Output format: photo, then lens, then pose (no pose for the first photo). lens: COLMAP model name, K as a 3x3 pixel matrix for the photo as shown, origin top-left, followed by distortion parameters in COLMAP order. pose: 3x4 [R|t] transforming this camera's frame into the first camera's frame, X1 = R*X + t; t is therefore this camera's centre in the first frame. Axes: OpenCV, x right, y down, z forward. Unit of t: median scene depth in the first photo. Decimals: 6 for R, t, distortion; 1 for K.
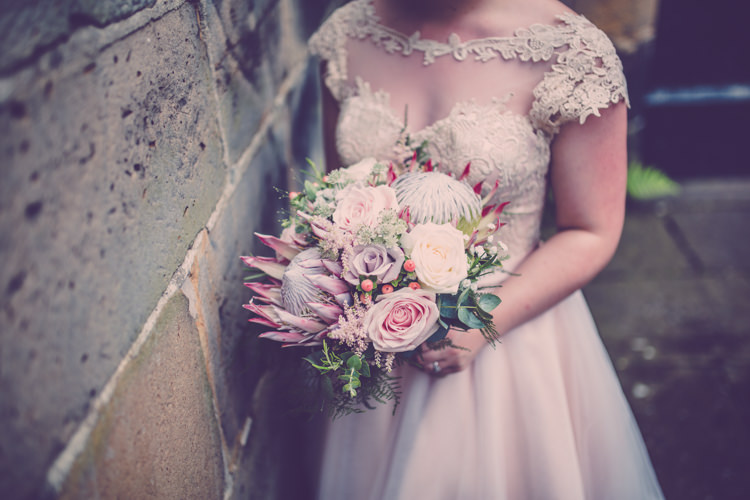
lens RADIAL K [[741.3, 0, 373.8], [0, 741.3, 251.0], [0, 0, 1]] dist [-0.027581, 0.000000]
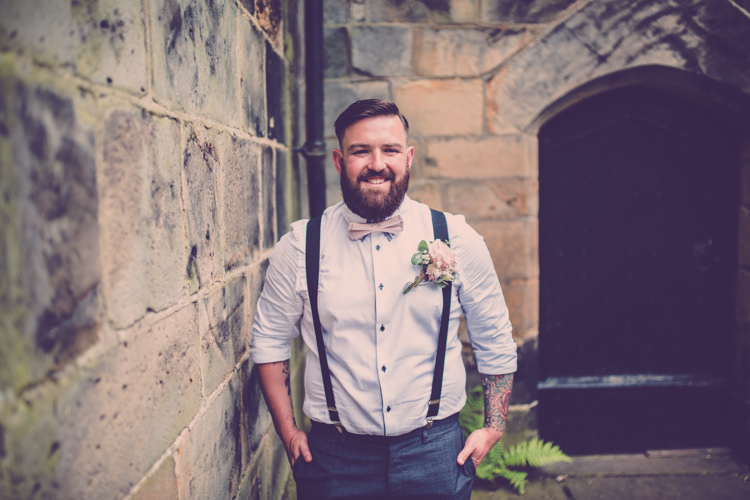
lens RADIAL K [[741.3, 0, 375.5], [0, 741.3, 250.0], [0, 0, 1]] dist [-0.027581, 0.000000]
pose [[0.998561, 0.030262, 0.044270, 0.133093], [-0.010730, 0.921610, -0.387969, 0.275625], [-0.052540, 0.386936, 0.920609, -0.845806]]
